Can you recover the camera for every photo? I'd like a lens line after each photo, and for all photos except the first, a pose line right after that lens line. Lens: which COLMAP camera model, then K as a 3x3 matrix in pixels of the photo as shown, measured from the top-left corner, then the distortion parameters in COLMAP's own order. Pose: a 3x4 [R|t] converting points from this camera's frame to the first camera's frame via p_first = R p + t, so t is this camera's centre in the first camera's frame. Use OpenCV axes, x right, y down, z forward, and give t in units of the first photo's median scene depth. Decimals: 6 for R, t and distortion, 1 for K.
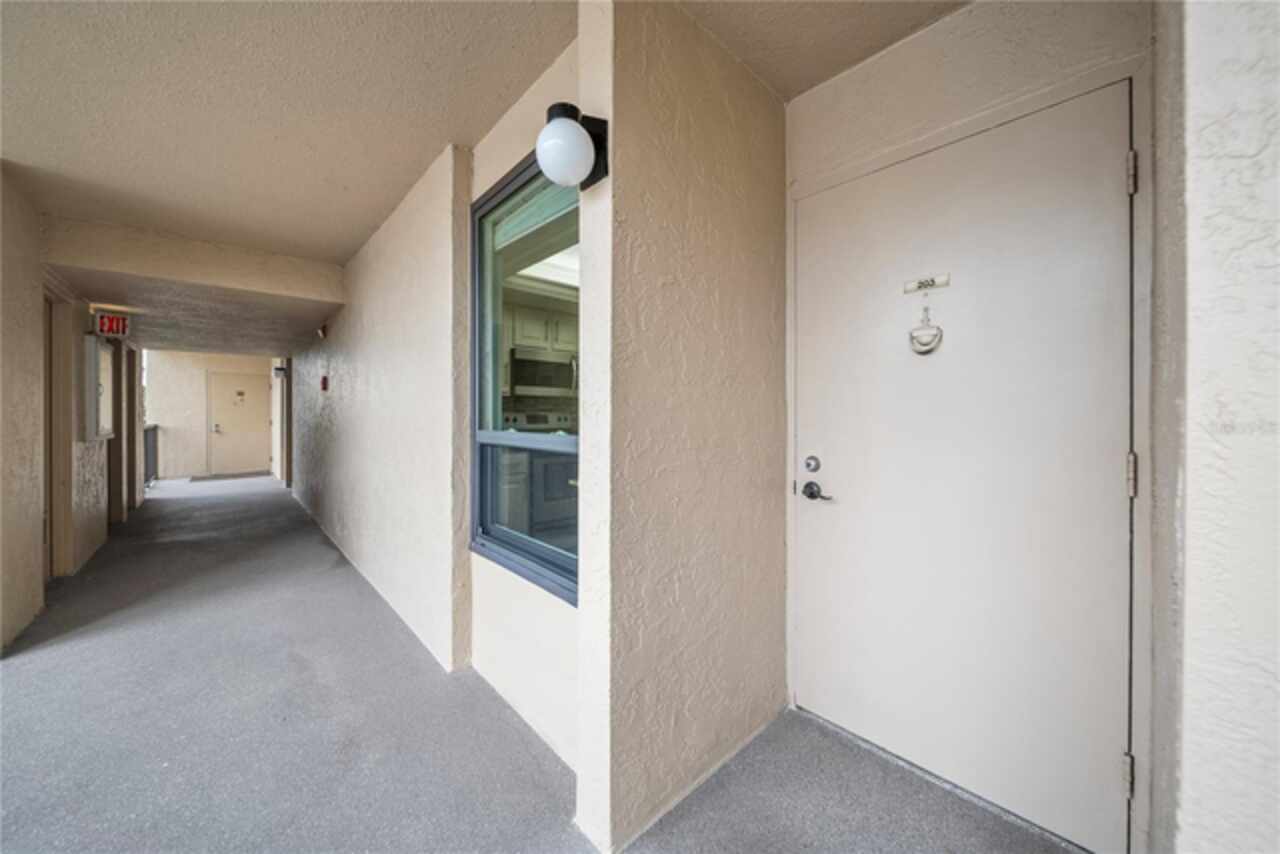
lens RADIAL K [[458.6, 0, 636.6], [0, 458.6, 417.1], [0, 0, 1]] dist [-0.001890, -0.001406]
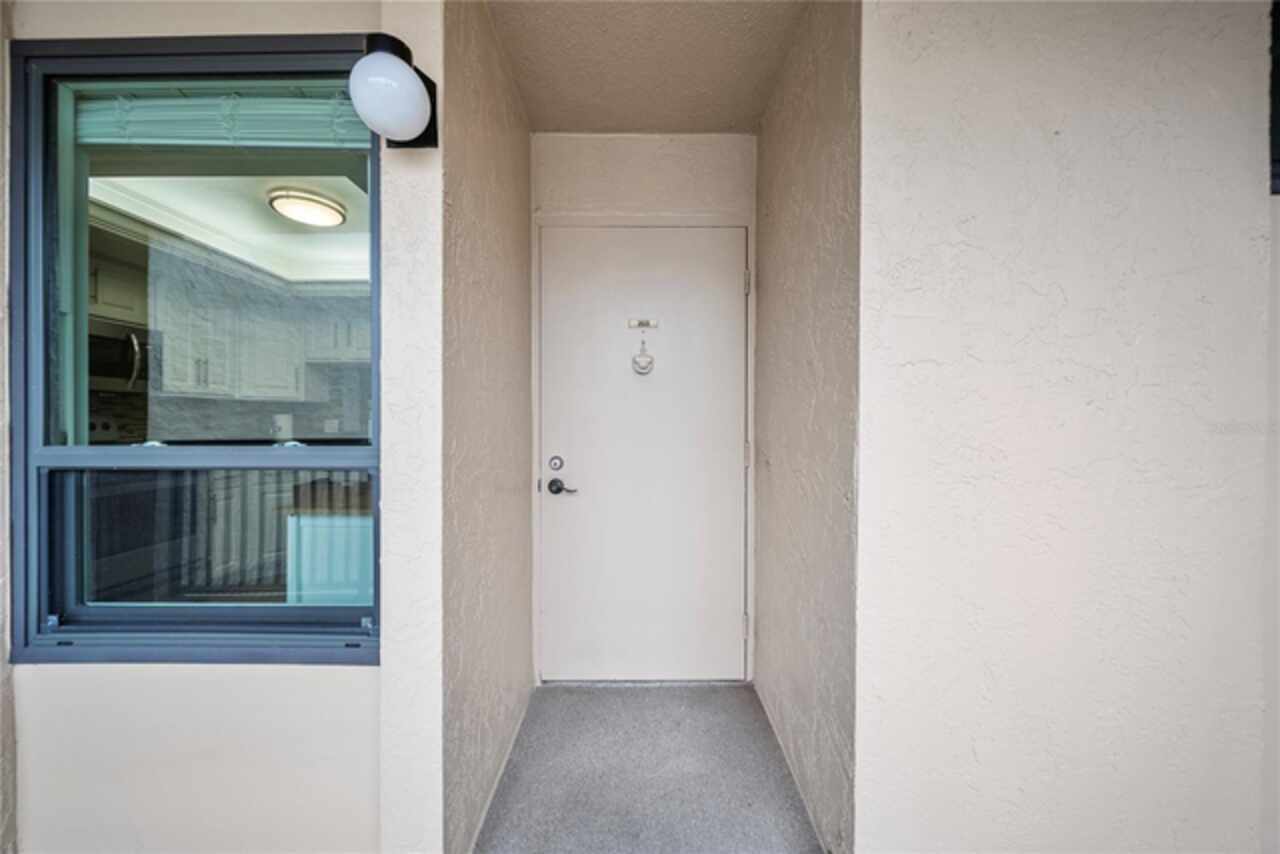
lens RADIAL K [[458.6, 0, 632.4], [0, 458.6, 424.6], [0, 0, 1]] dist [-0.001890, -0.001406]
pose [[0.669685, -0.007032, 0.742612, -0.357186], [0.003129, 0.999973, 0.006647, -0.000360], [-0.742639, -0.002128, 0.669689, 0.100393]]
